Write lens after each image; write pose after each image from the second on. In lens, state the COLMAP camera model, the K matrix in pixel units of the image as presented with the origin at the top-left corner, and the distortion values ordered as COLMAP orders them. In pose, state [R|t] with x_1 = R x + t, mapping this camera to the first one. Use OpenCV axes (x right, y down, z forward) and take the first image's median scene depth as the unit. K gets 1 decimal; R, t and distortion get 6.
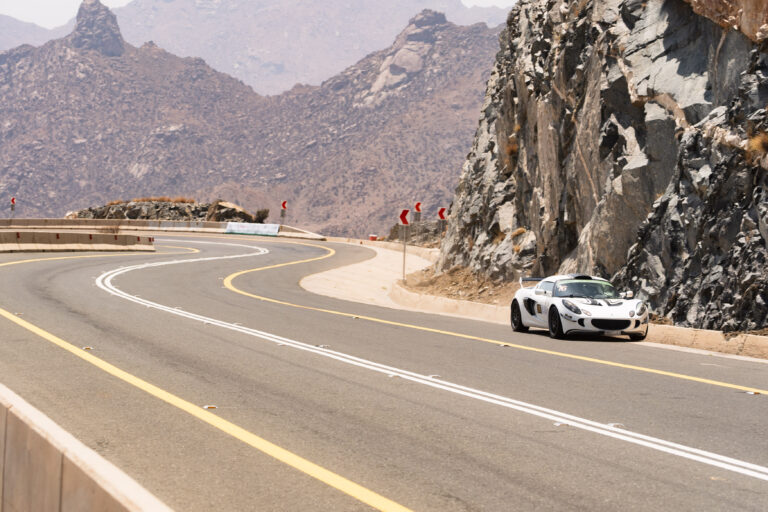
lens RADIAL K [[1985.9, 0, 384.0], [0, 1985.9, 256.0], [0, 0, 1]] dist [0.016742, 0.162605]
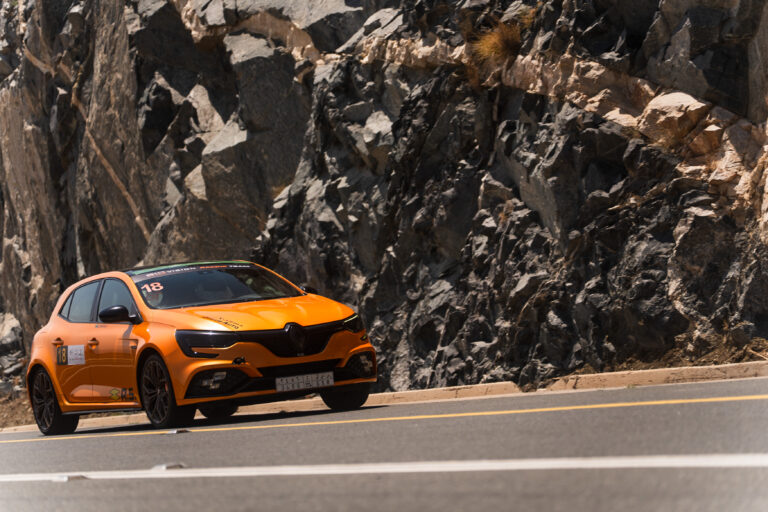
lens RADIAL K [[2685.8, 0, 384.0], [0, 2685.8, 256.0], [0, 0, 1]] dist [0.109004, 1.023598]
pose [[0.958000, -0.107836, 0.265719, -0.037308], [0.124327, 0.991175, -0.045994, 0.027409], [-0.258414, 0.077098, 0.962953, 0.269001]]
